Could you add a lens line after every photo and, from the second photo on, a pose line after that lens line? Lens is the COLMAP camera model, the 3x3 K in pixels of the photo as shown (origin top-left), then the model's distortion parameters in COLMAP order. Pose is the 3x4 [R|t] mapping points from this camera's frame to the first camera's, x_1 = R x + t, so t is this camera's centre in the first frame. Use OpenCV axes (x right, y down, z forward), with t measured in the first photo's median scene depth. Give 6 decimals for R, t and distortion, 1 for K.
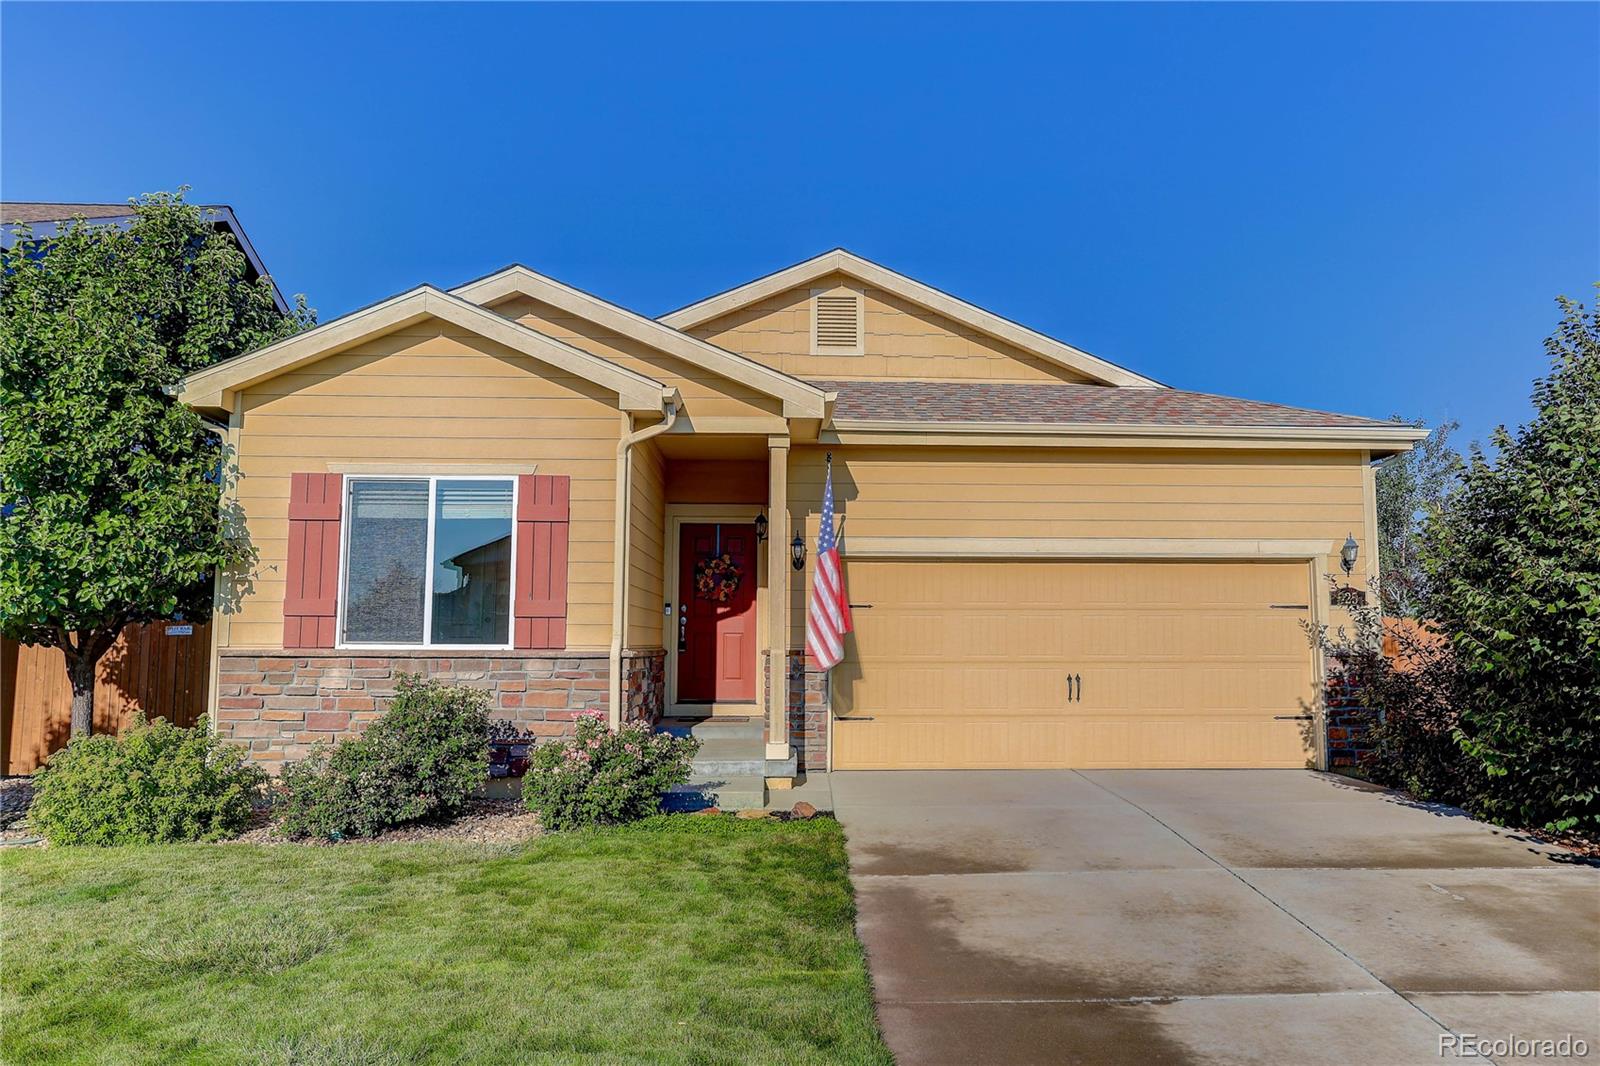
lens RADIAL K [[1197.3, 0, 800.0], [0, 1197.3, 533.0], [0, 0, 1]] dist [-0.011769, -0.000729]
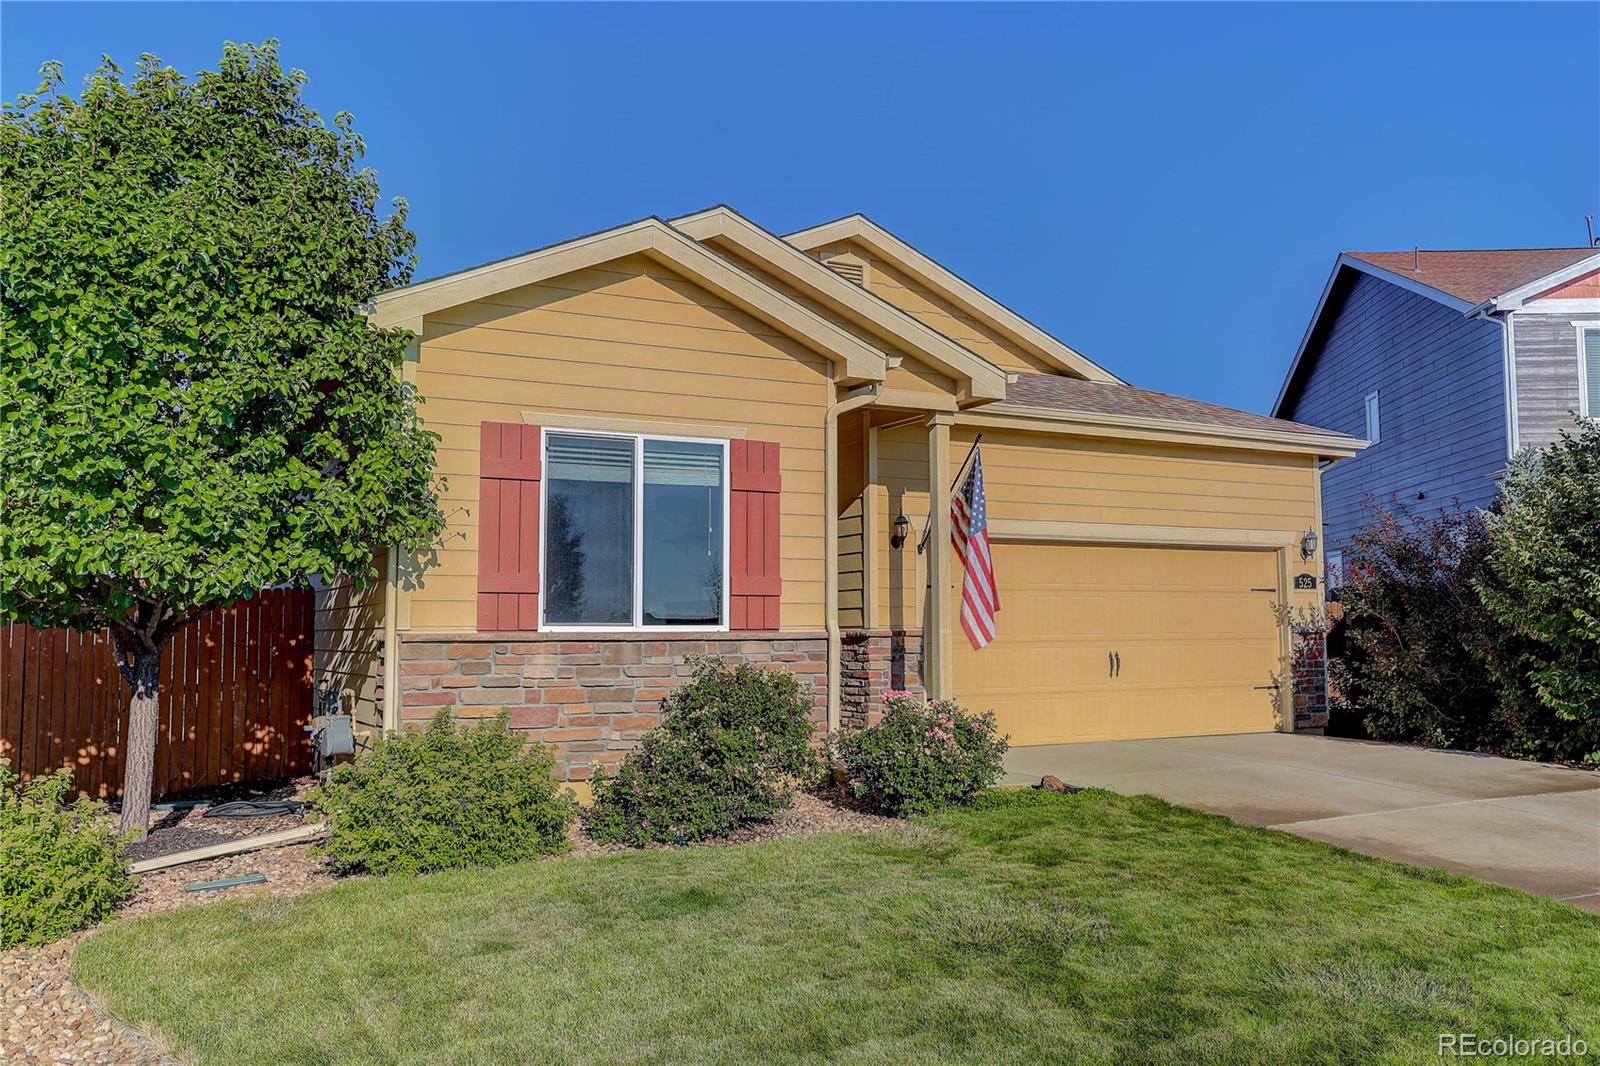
lens RADIAL K [[1369.0, 0, 800.0], [0, 1369.0, 533.0], [0, 0, 1]] dist [-0.005127, -0.005921]
pose [[0.893392, 0.024391, 0.448616, -0.652007], [-0.031496, 0.999469, 0.008381, 0.012395], [-0.448173, -0.021617, 0.893685, 0.046278]]
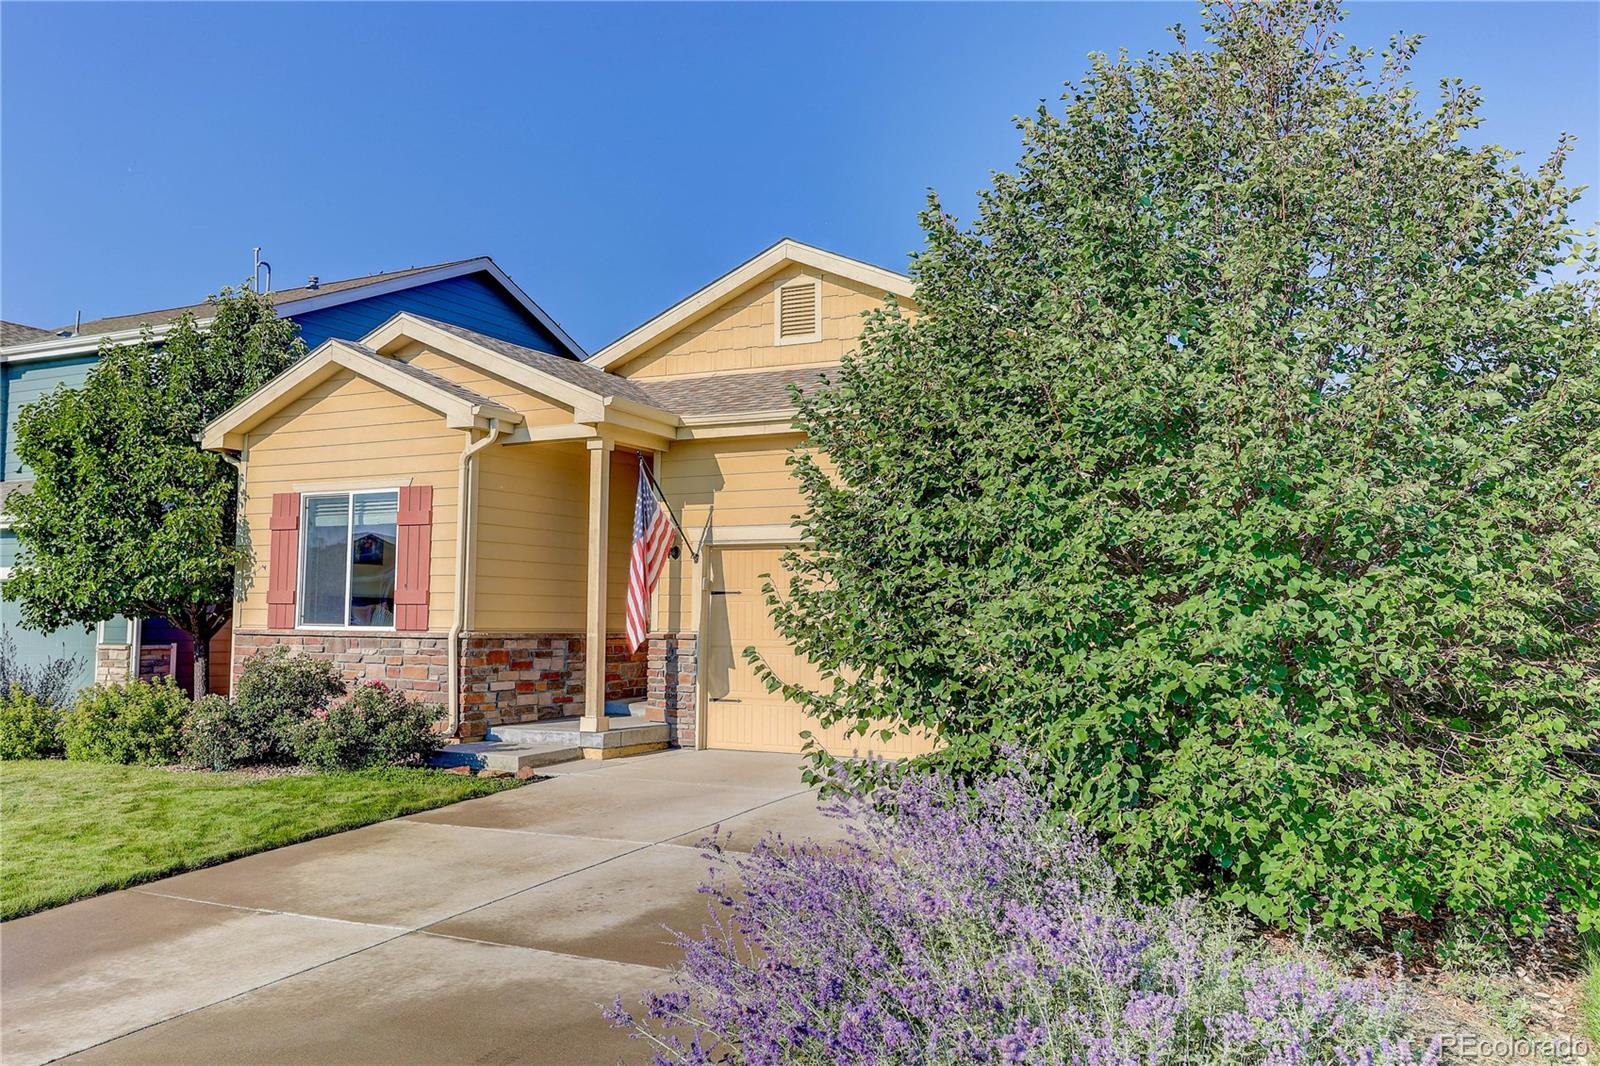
lens RADIAL K [[1369.0, 0, 800.0], [0, 1369.0, 533.0], [0, 0, 1]] dist [-0.005127, -0.005921]
pose [[0.863077, -0.030942, -0.504123, 0.811997], [0.038032, 0.999269, 0.003779, 0.008242], [0.503638, -0.022434, 0.863624, 0.005923]]
